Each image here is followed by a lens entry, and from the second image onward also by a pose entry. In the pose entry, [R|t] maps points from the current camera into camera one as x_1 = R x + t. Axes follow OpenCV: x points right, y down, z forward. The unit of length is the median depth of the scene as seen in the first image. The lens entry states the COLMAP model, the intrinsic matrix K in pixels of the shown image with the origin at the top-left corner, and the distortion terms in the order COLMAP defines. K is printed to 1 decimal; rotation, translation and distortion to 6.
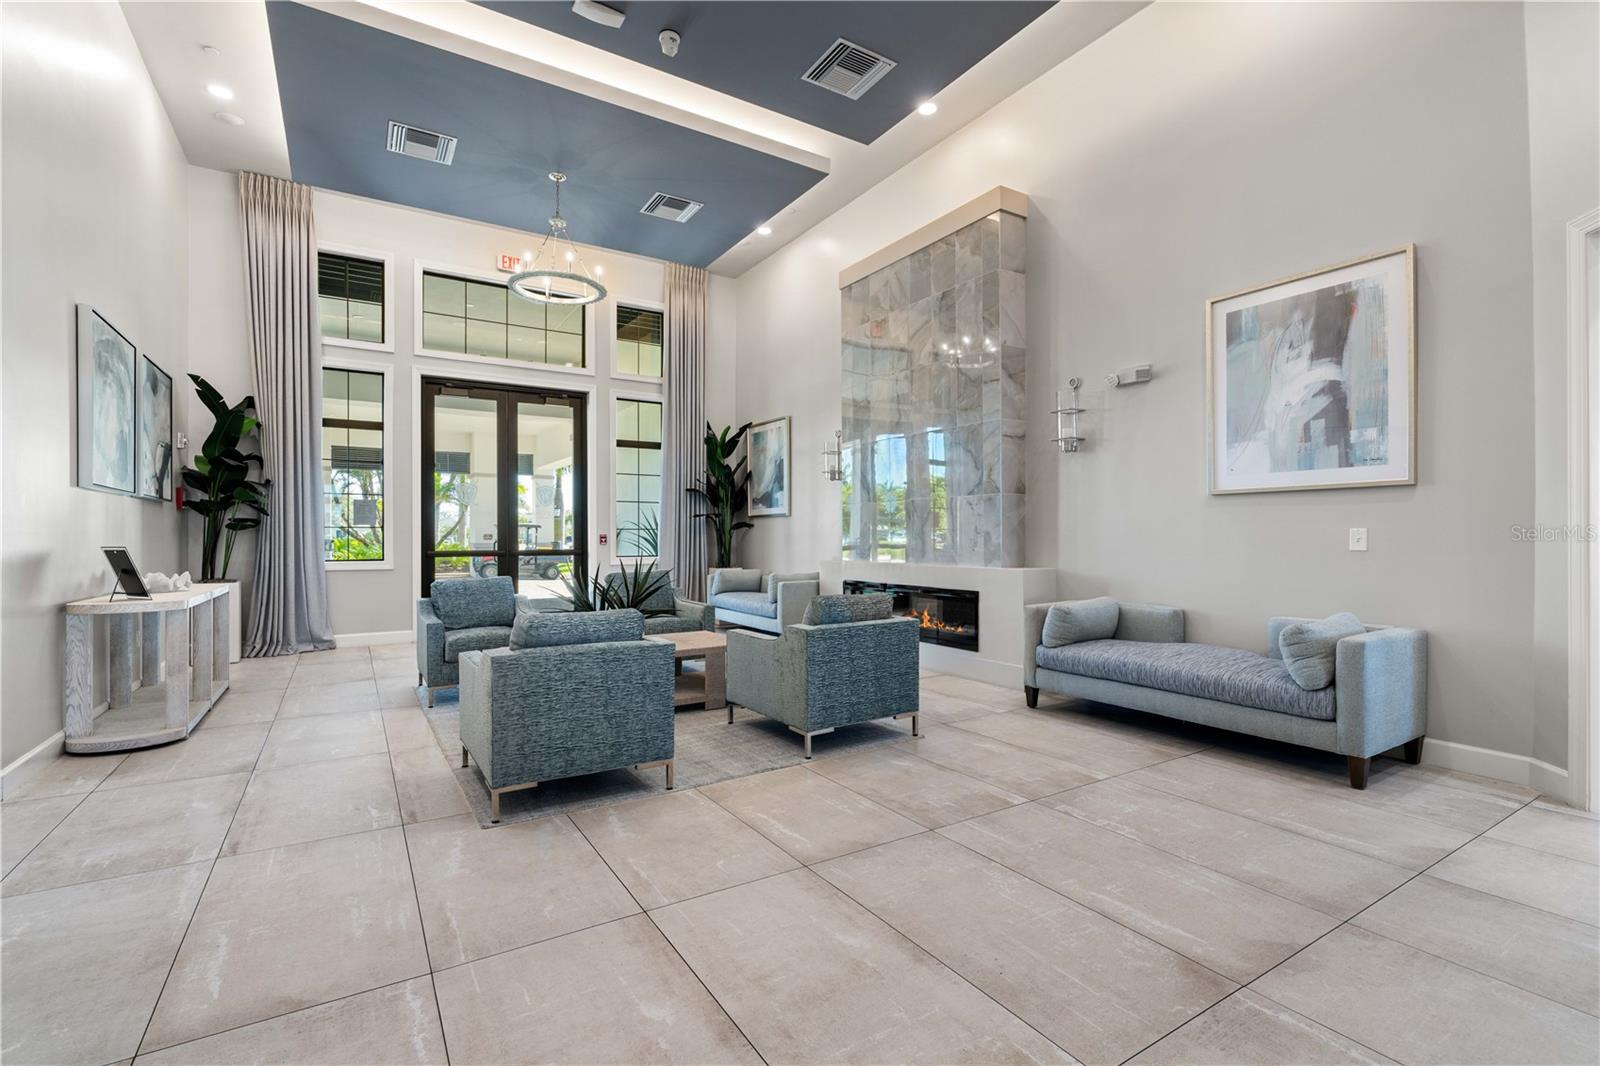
lens RADIAL K [[721.8, 0, 800.0], [0, 721.8, 533.0], [0, 0, 1]] dist [-0.002661, -0.000176]
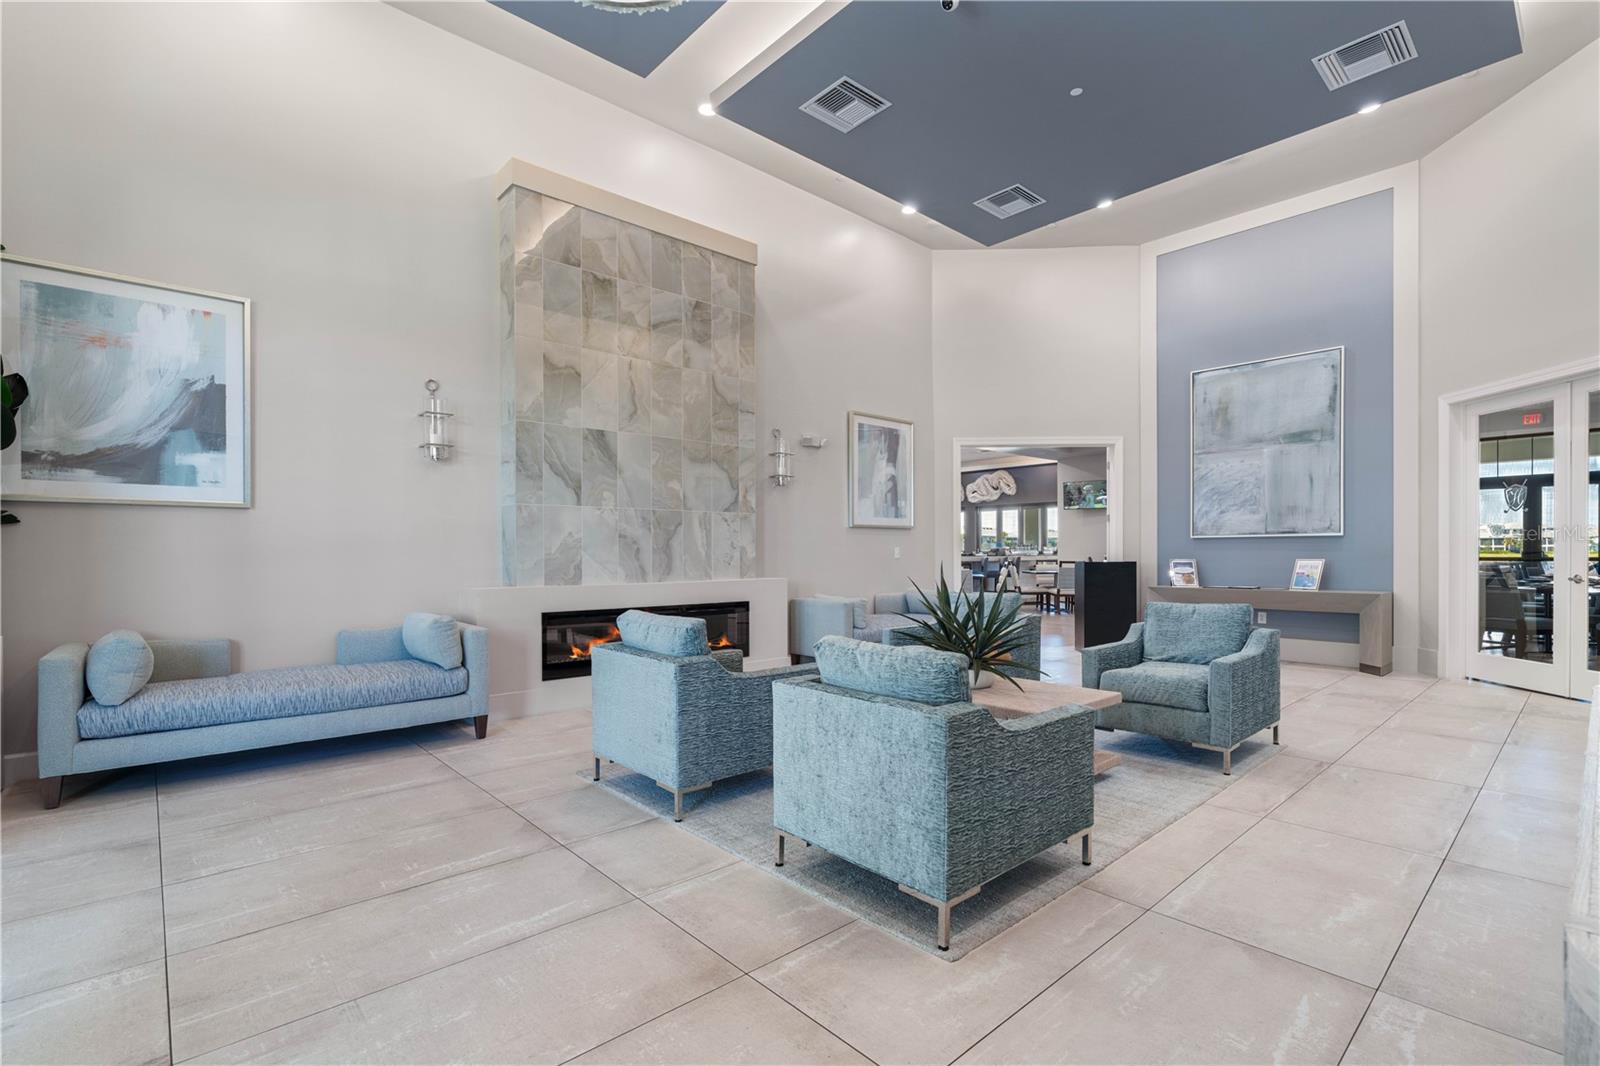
lens RADIAL K [[730.6, 0, 801.1], [0, 730.6, 554.9], [0, 0, 1]] dist [-0.003157, -0.000188]
pose [[-0.175004, -0.000305, 0.984568, -1.101908], [-0.001743, 0.999998, 0.000000, 0.013588], [-0.984566, -0.001716, -0.175005, 1.424060]]
